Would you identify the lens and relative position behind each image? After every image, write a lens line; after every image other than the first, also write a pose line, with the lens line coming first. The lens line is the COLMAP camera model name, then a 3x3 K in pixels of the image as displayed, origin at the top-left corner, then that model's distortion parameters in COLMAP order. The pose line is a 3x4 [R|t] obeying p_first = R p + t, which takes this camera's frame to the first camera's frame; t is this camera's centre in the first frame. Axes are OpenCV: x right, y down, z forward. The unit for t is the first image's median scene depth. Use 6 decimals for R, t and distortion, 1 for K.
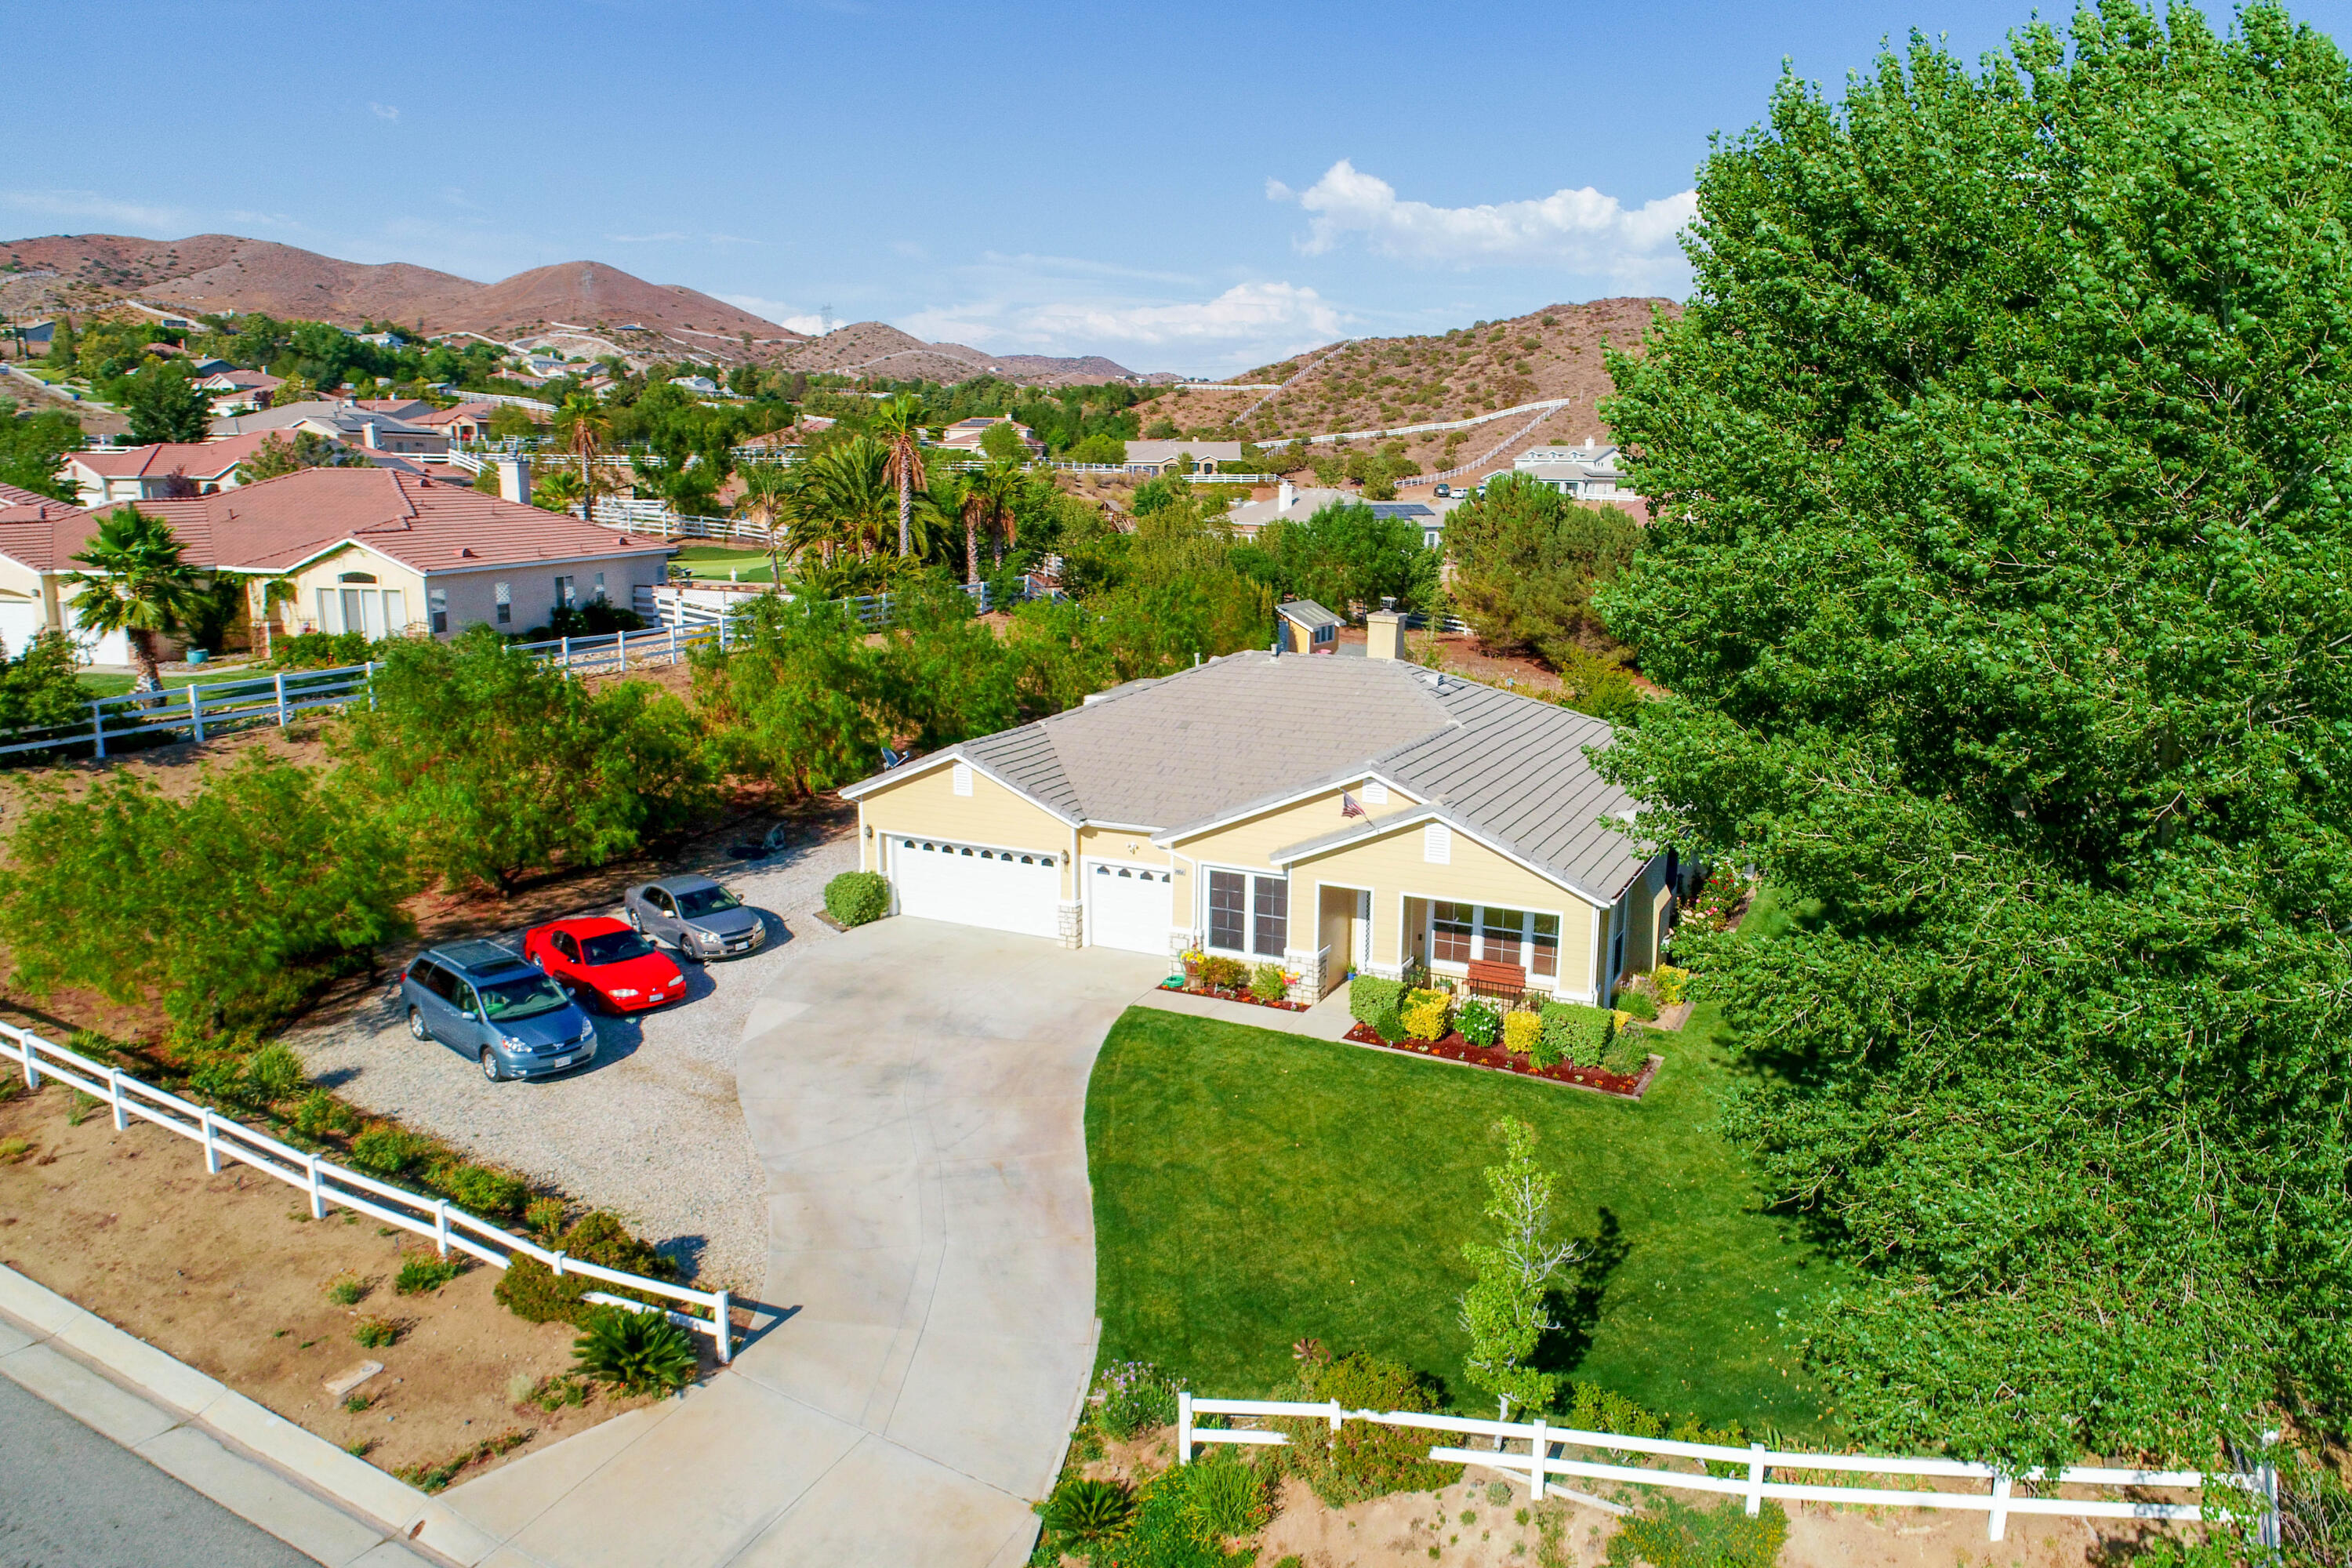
lens RADIAL K [[1599.3, 0, 1179.5], [0, 1599.3, 781.9], [0, 0, 1]] dist [0.002953, -0.001105]
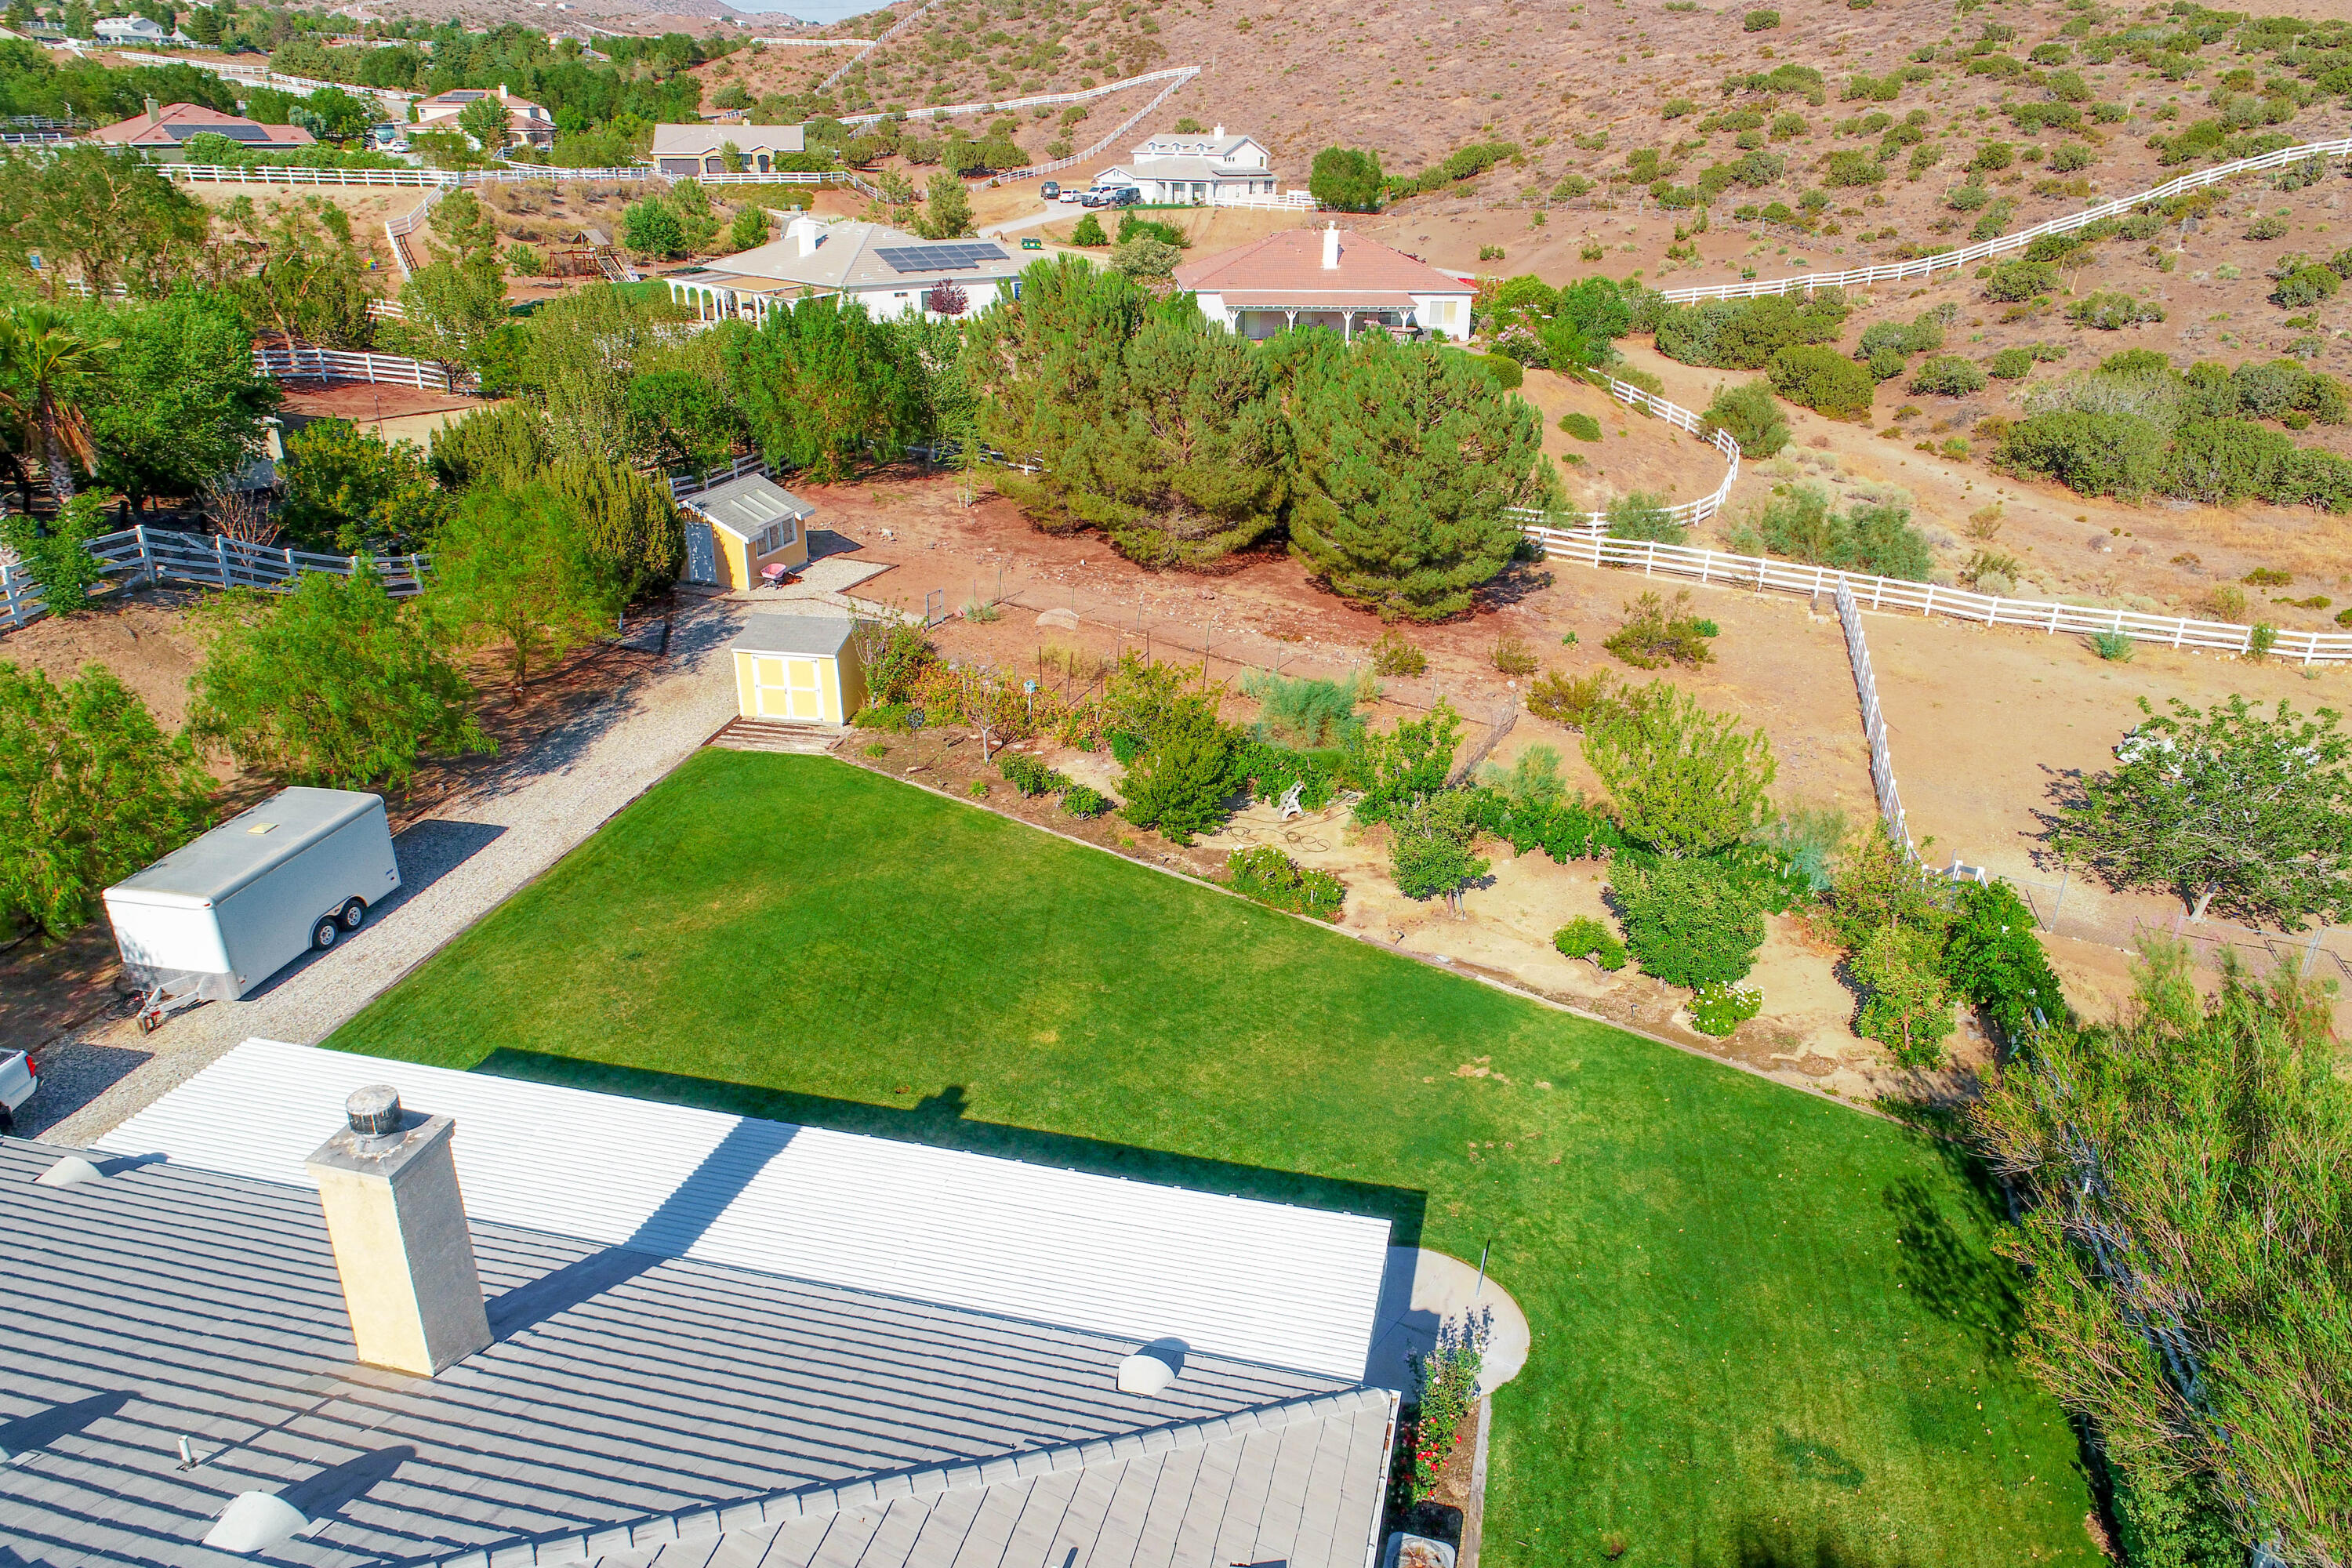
lens RADIAL K [[1592.7, 0, 1174.0], [0, 1592.7, 791.7], [0, 0, 1]] dist [0.003113, 0.000819]
pose [[0.978550, -0.079082, 0.190225, 0.193747], [0.038870, 0.977676, 0.206491, -0.194252], [-0.202308, -0.194668, 0.959779, 0.556463]]
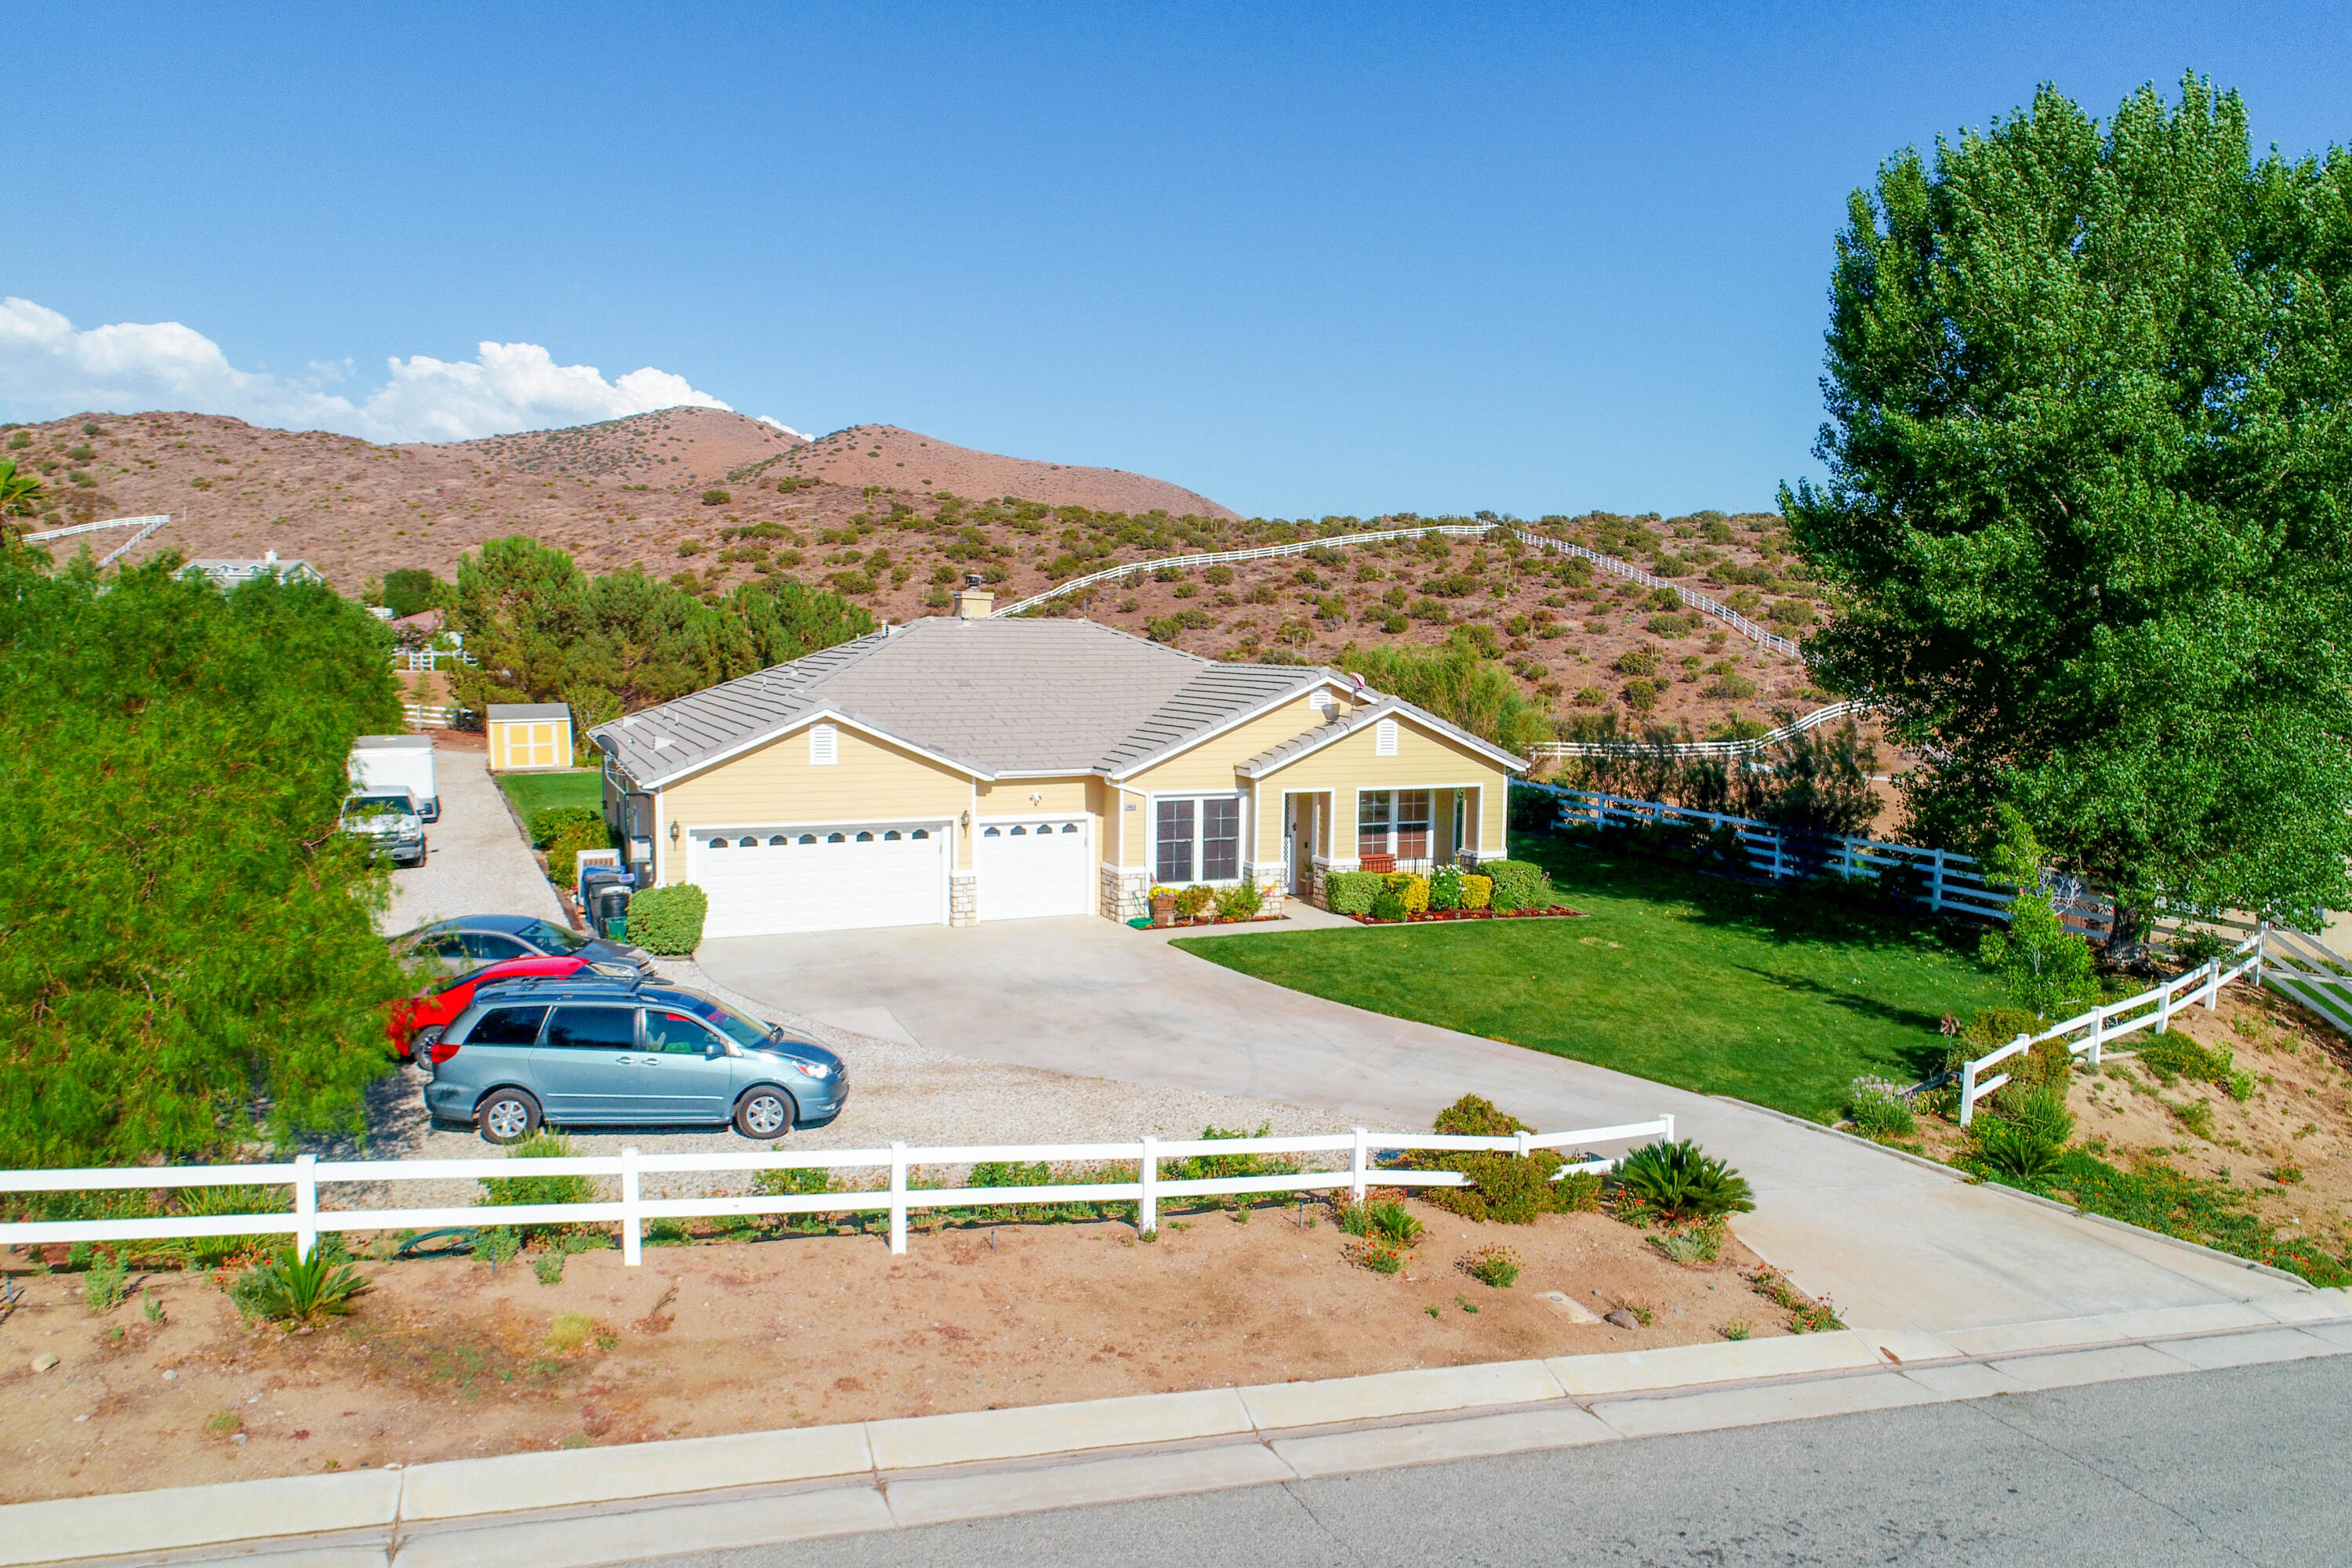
lens RADIAL K [[1599.3, 0, 1179.5], [0, 1599.3, 781.9], [0, 0, 1]] dist [0.002953, -0.001105]
pose [[0.641591, -0.071737, 0.763685, -0.454867], [0.144388, 0.989114, -0.028391, 0.047170], [-0.753335, 0.128482, 0.644964, 0.237565]]
